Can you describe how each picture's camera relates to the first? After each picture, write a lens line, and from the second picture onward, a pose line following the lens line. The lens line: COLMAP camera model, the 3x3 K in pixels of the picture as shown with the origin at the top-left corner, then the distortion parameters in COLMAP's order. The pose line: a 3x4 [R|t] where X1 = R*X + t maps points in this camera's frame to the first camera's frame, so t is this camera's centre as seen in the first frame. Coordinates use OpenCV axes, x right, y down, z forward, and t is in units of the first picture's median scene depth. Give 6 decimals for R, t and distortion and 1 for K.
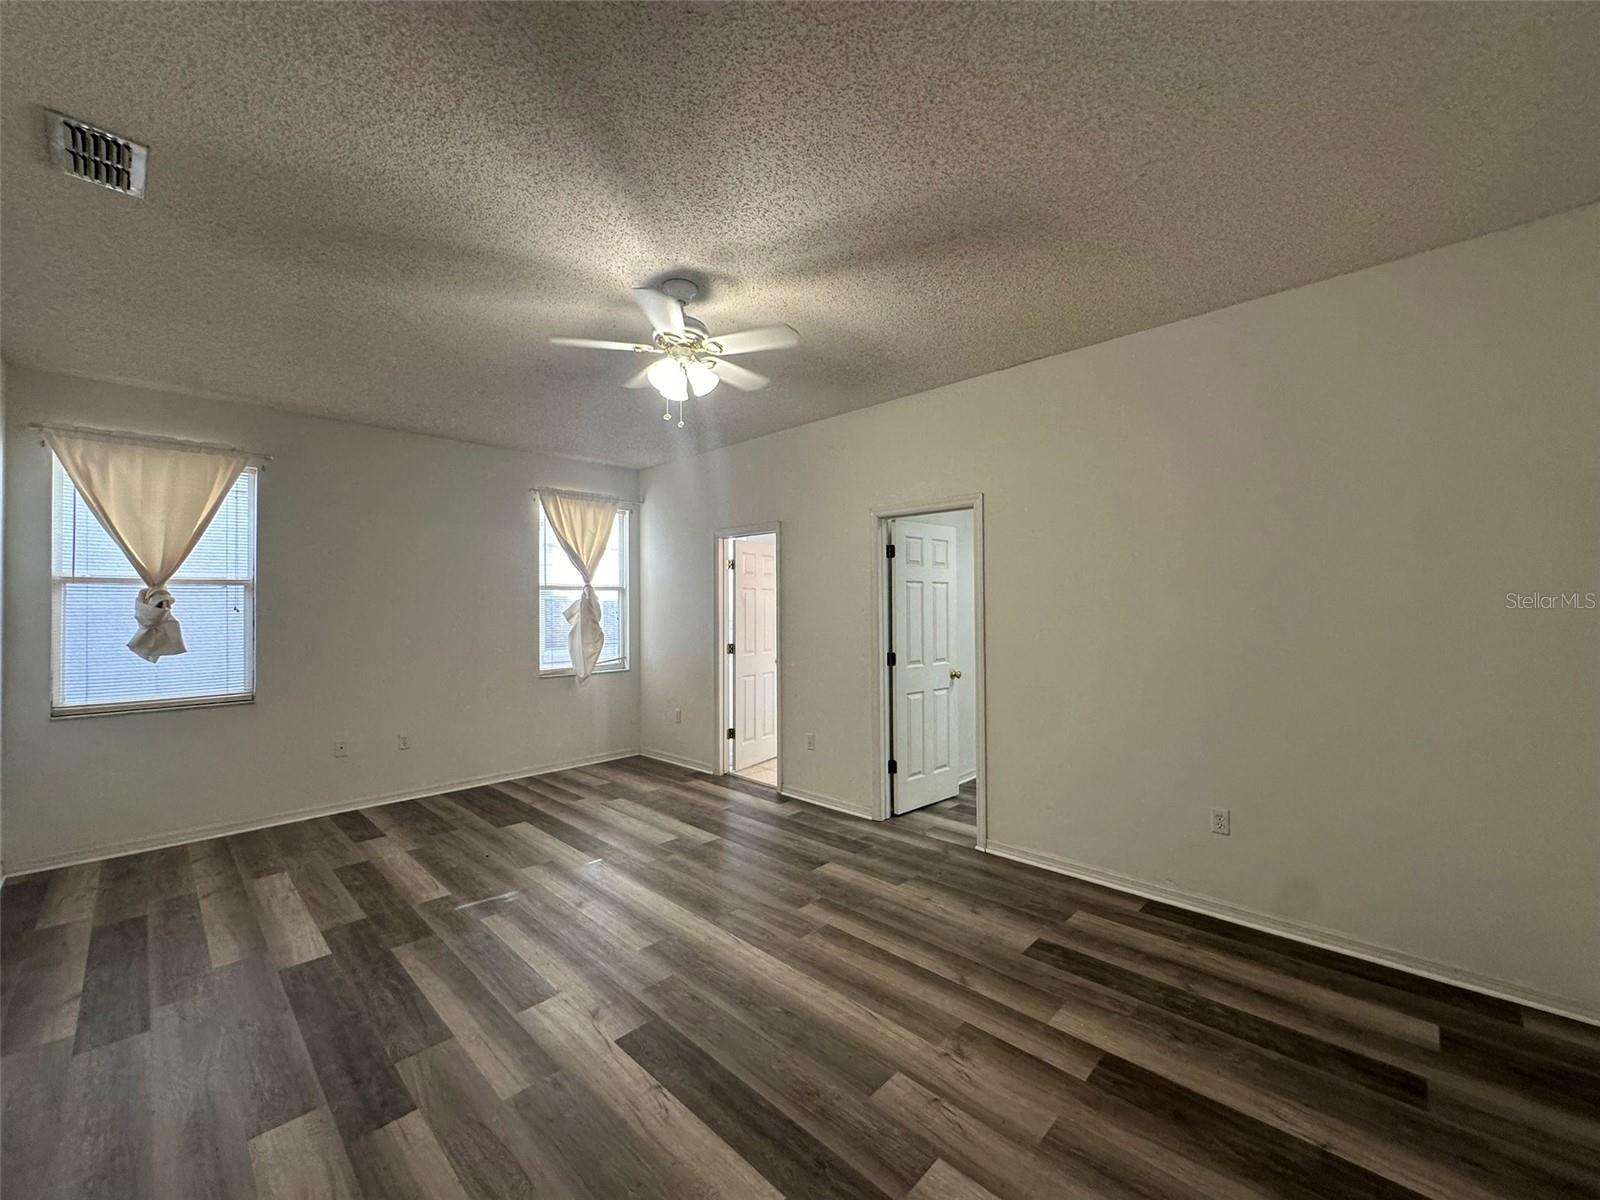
lens RADIAL K [[640.7, 0, 800.0], [0, 640.7, 600.0], [0, 0, 1]] dist [0.000382, -0.000005]
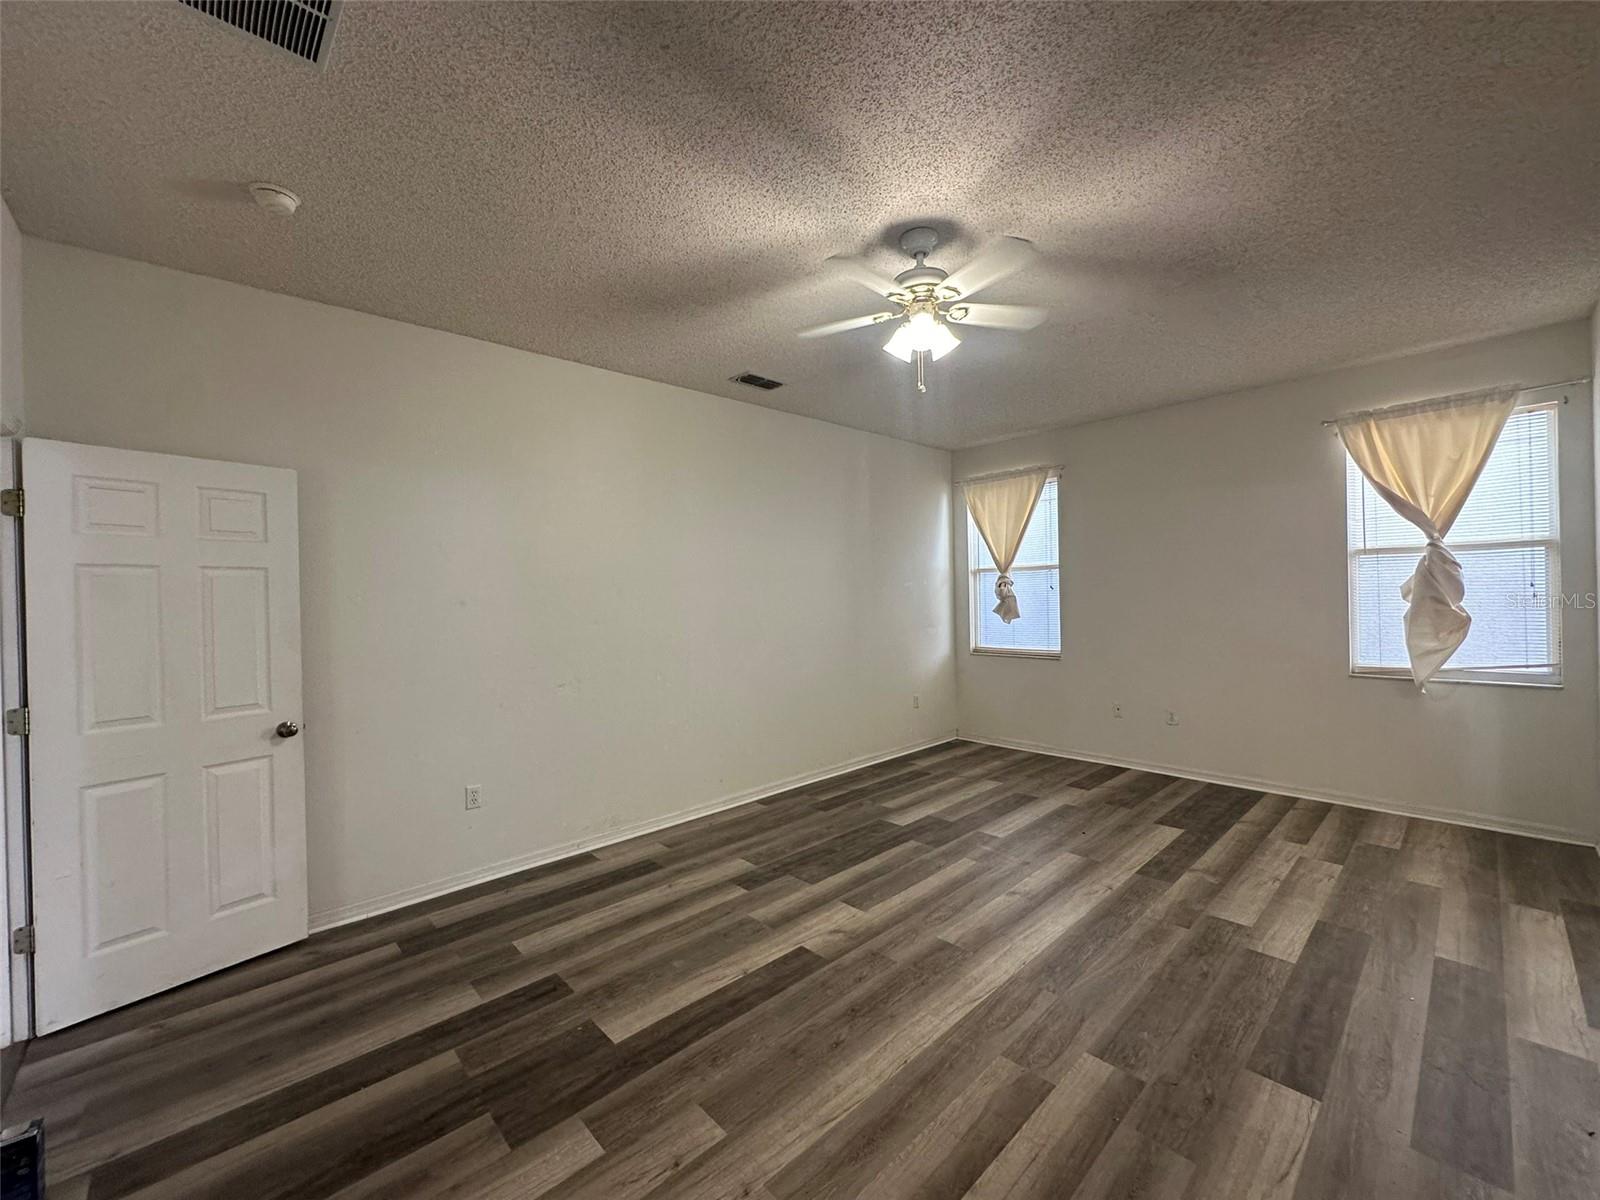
lens RADIAL K [[638.4, 0, 800.0], [0, 638.4, 600.0], [0, 0, 1]] dist [-0.000517, -0.000122]
pose [[-0.045726, 0.017166, -0.998807, 0.634853], [0.035469, 0.999250, 0.015549, 0.002206], [0.998324, -0.034715, -0.046300, 0.738988]]
